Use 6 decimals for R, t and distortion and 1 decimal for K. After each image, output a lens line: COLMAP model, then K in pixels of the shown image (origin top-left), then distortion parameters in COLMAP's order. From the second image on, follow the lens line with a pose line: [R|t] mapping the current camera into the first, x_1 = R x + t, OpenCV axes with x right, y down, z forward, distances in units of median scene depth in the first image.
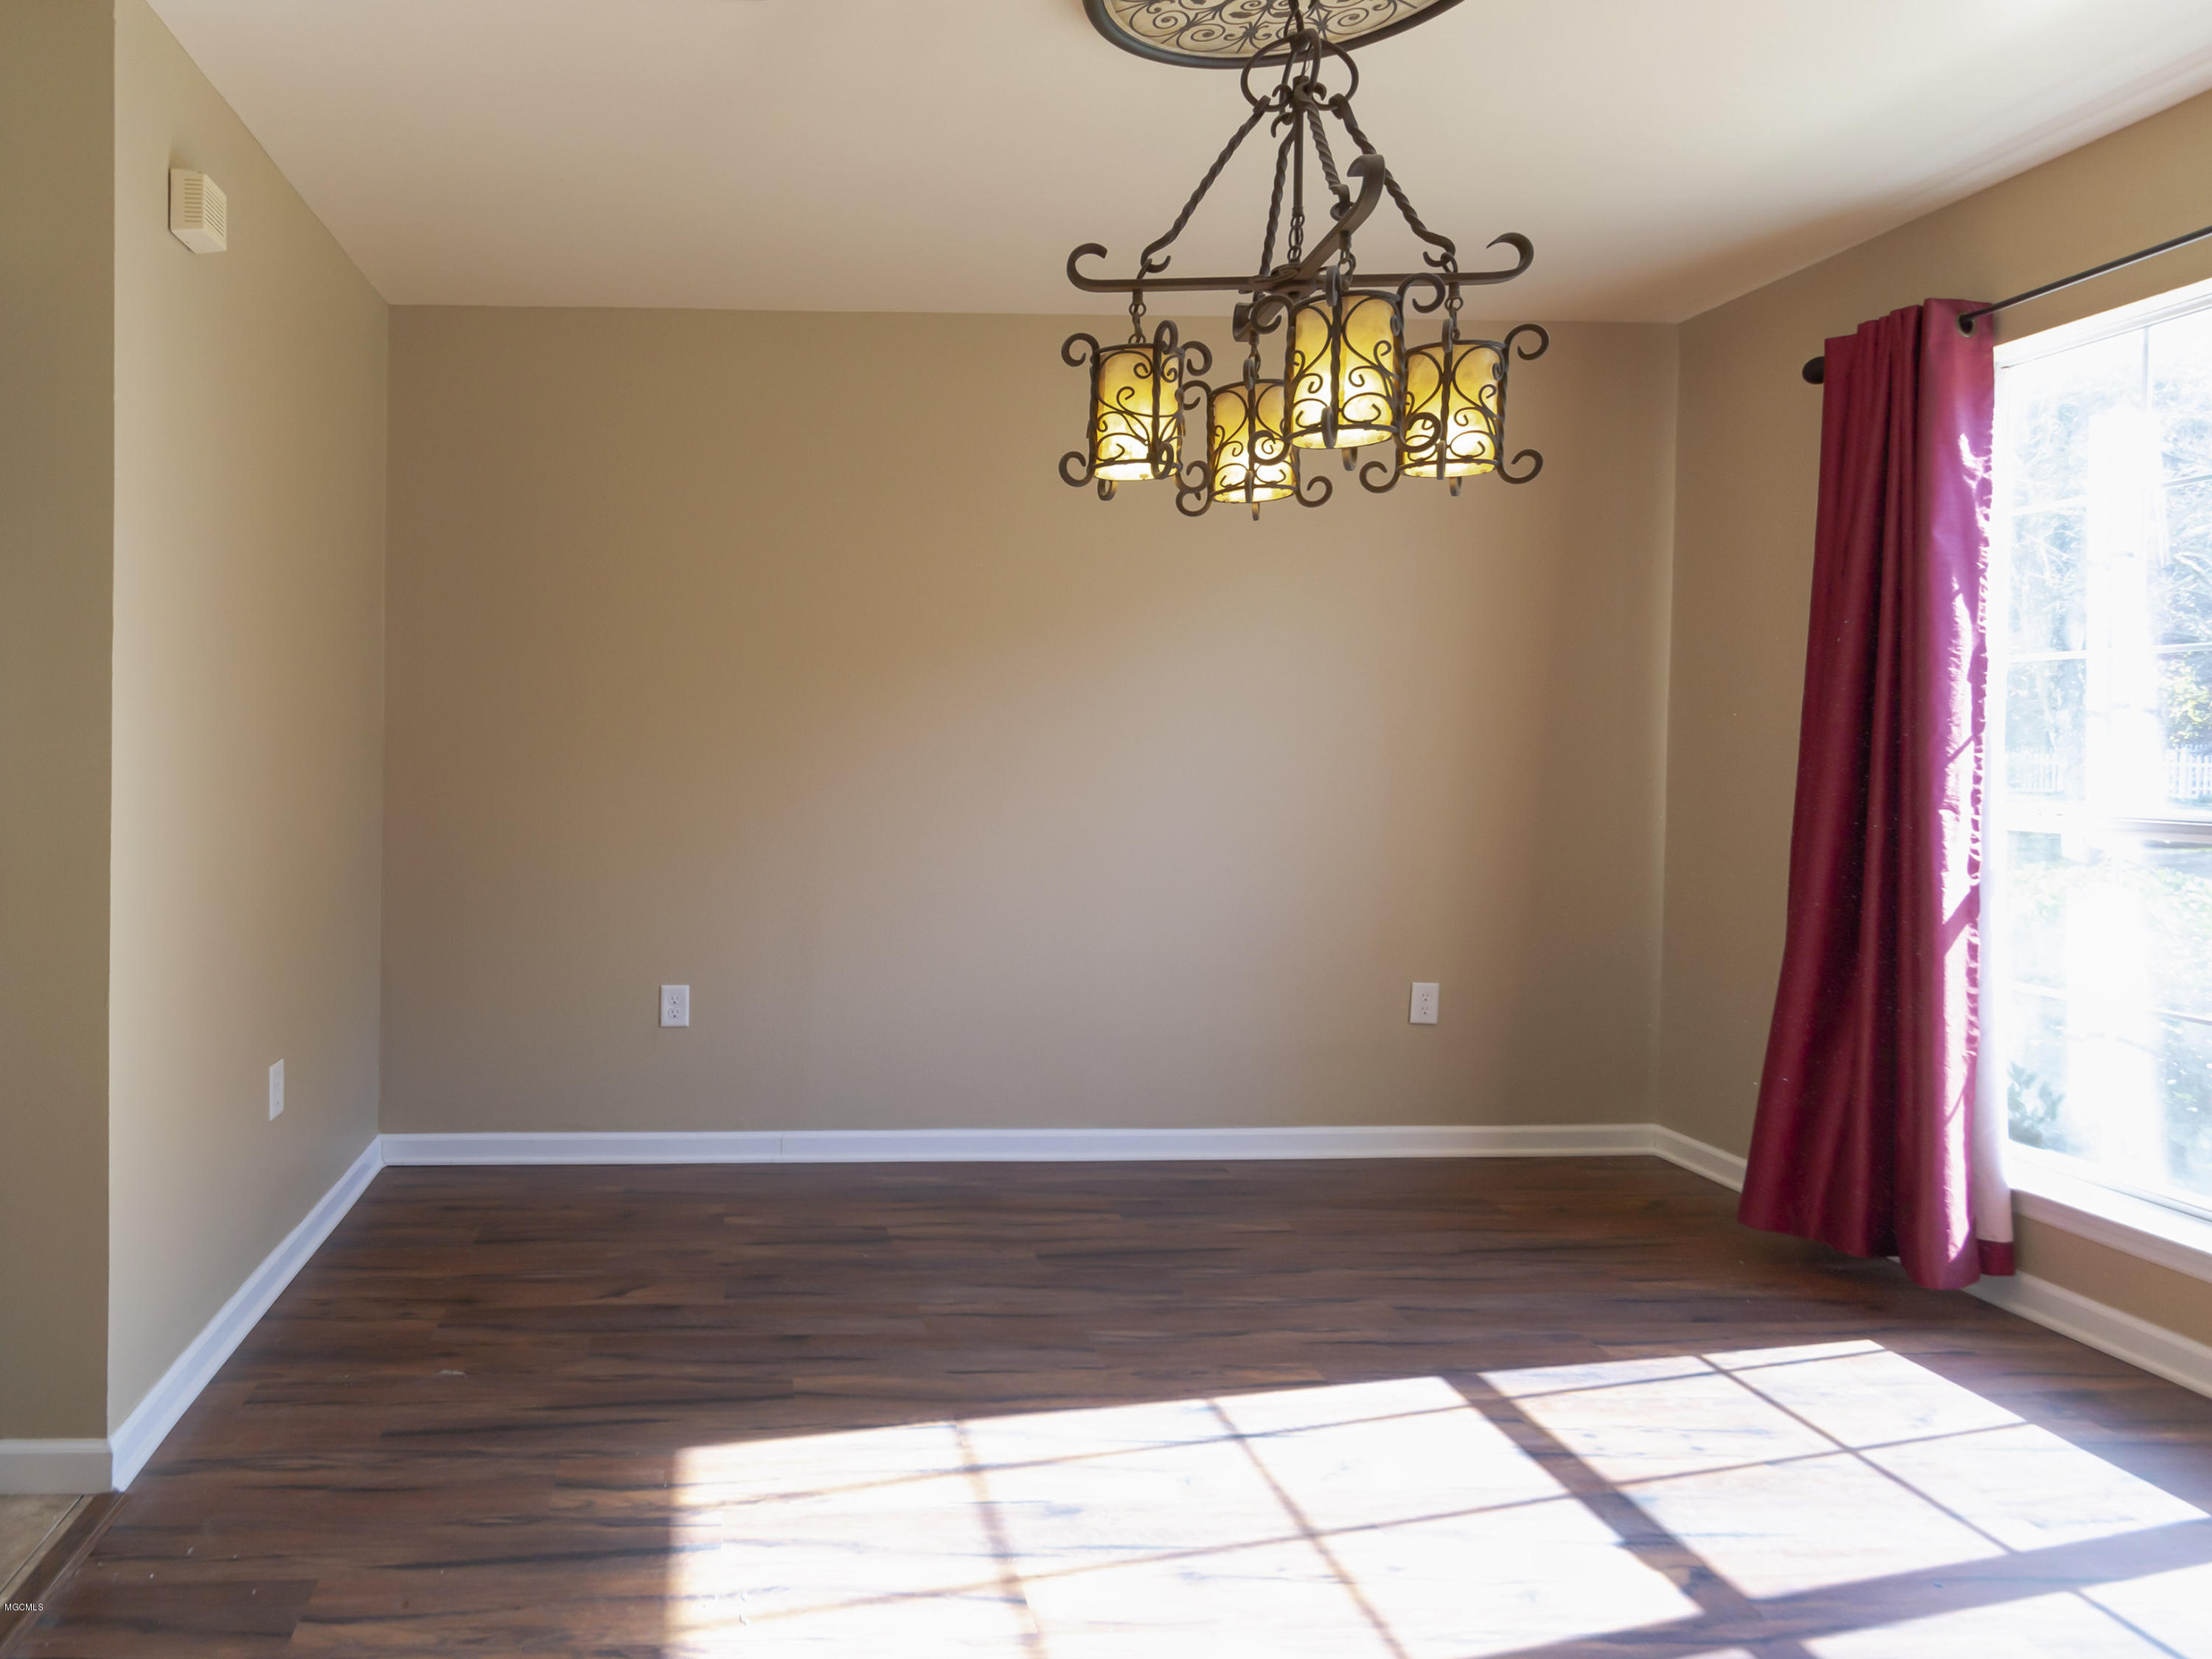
lens RADIAL K [[1139.7, 0, 1106.0], [0, 1139.7, 829.5], [0, 0, 1]] dist [-0.002467, -0.000082]
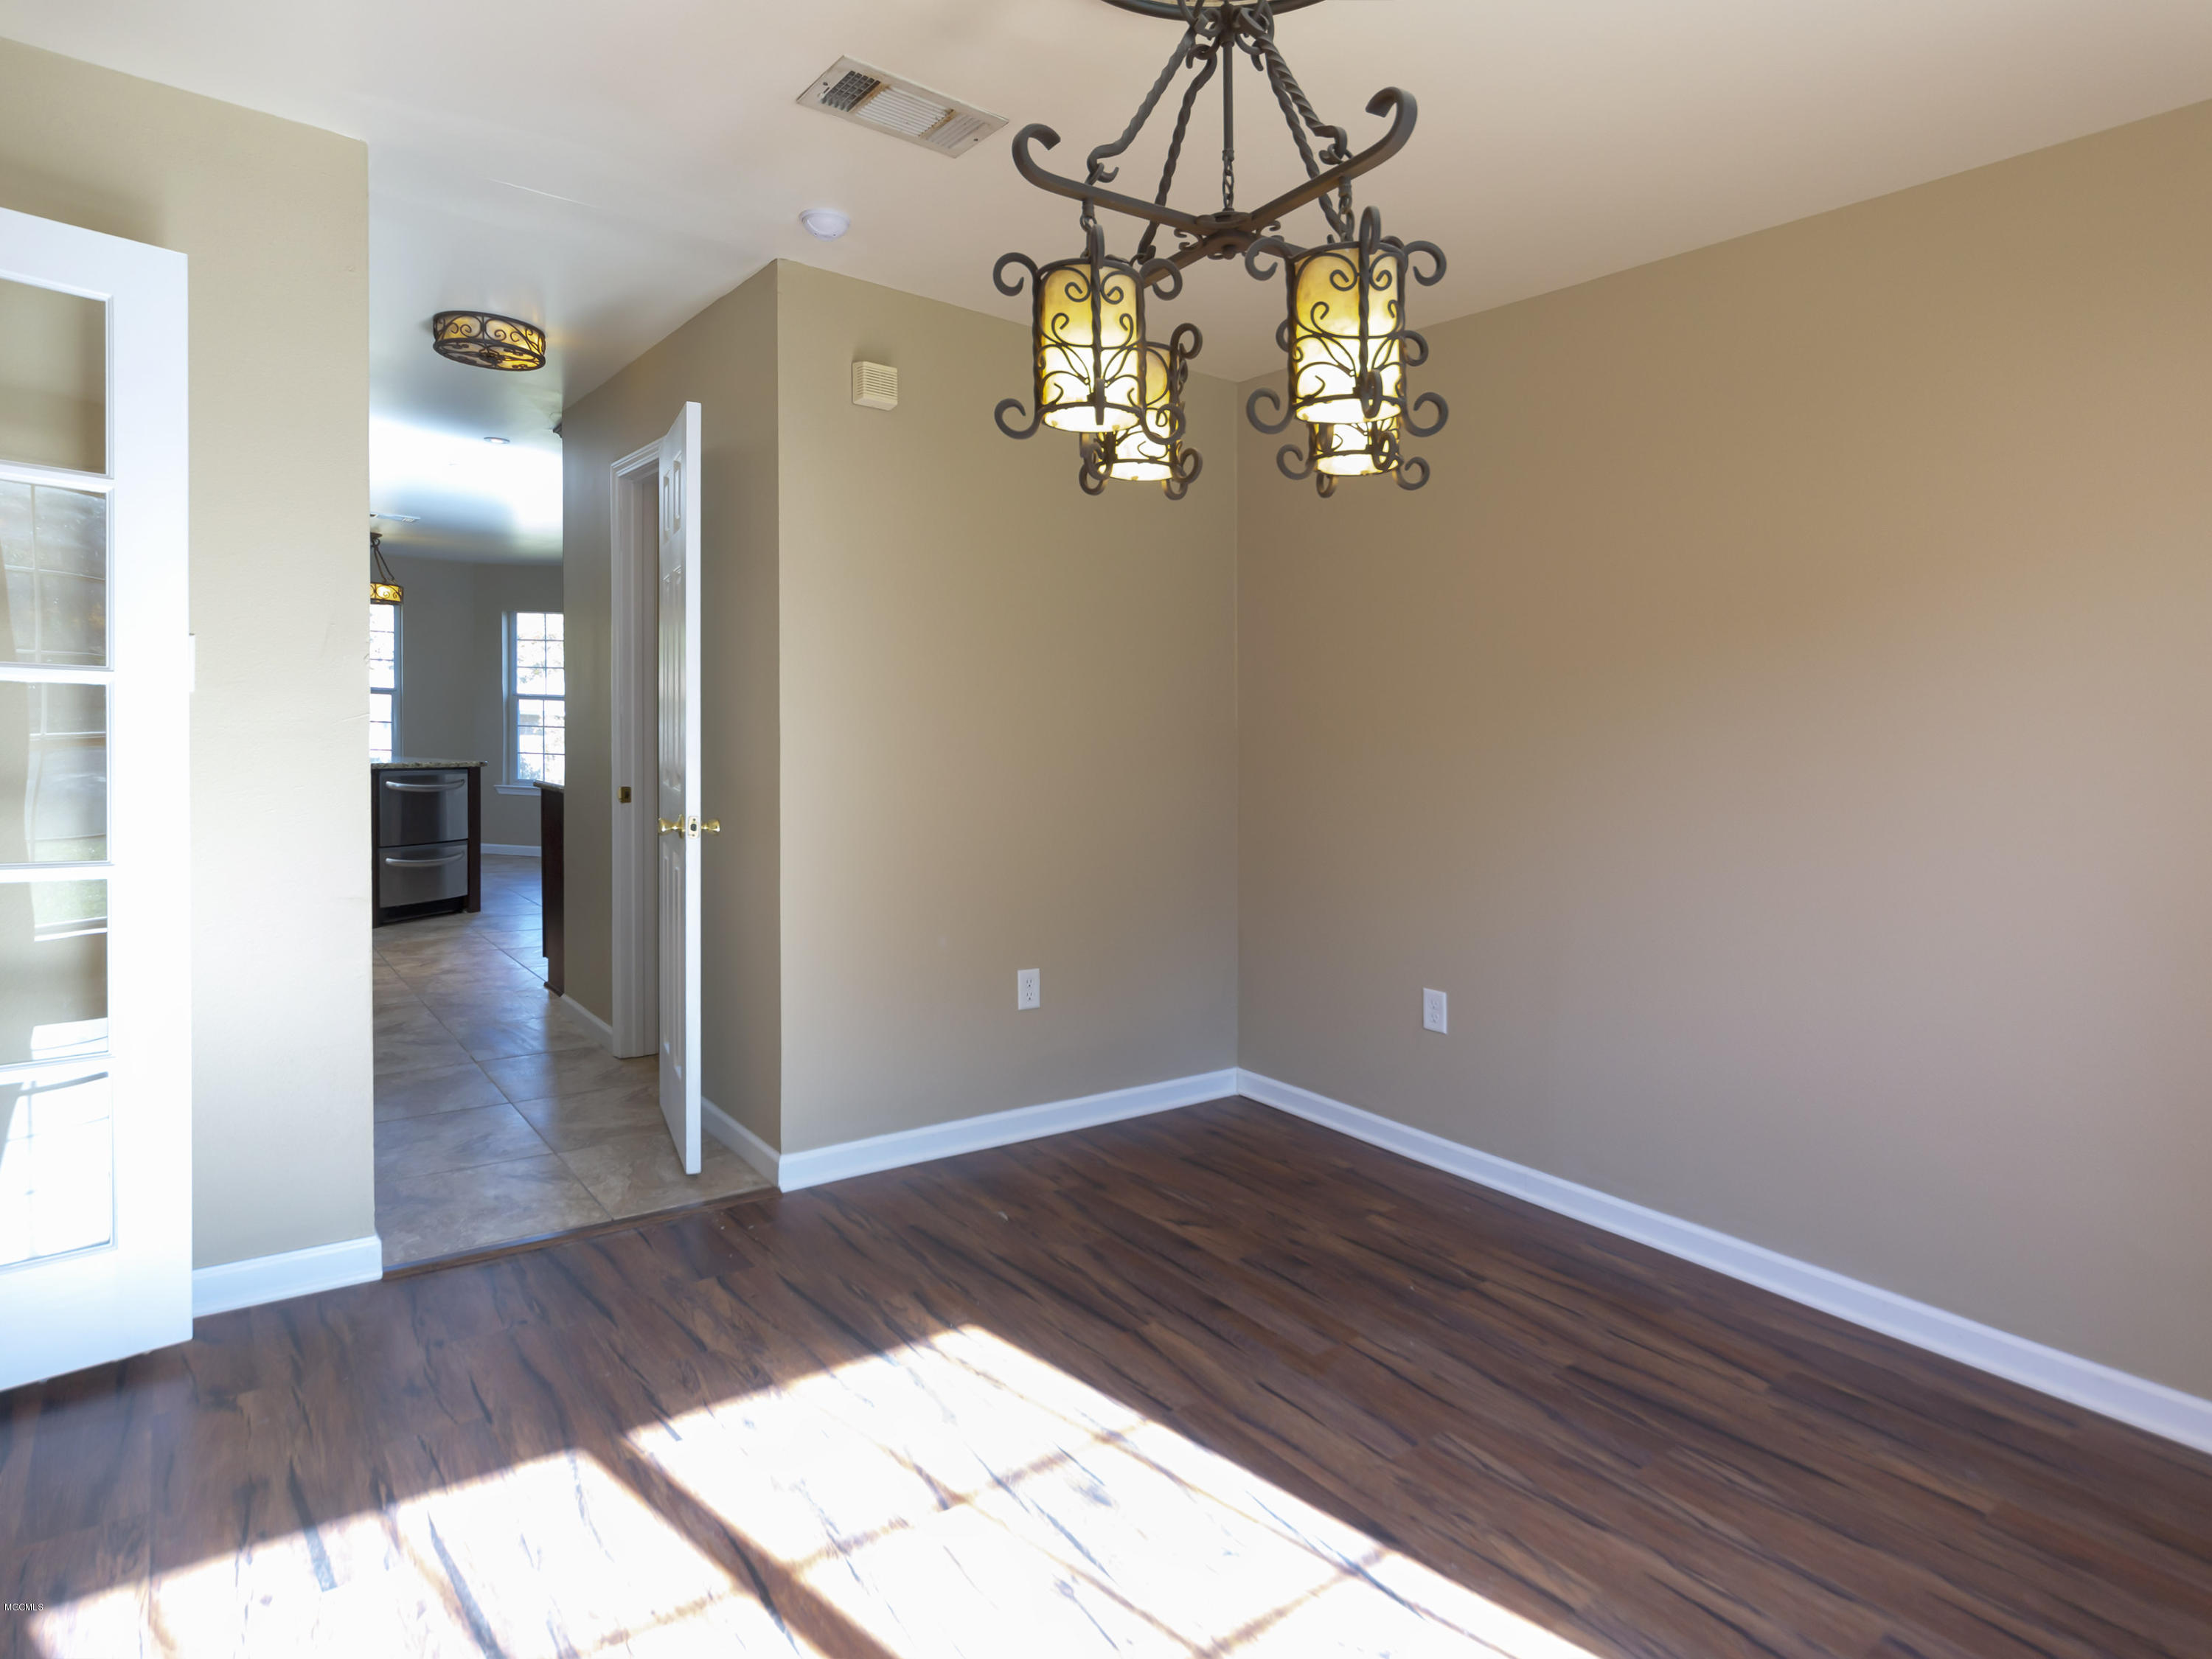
lens RADIAL K [[1193.0, 0, 1106.0], [0, 1193.0, 829.5], [0, 0, 1]] dist [-0.001201, -0.000341]
pose [[0.612807, 0.091564, -0.784910, 0.442361], [-0.101011, 0.994193, 0.037115, -0.025835], [0.783750, 0.056540, 0.618498, 0.173359]]
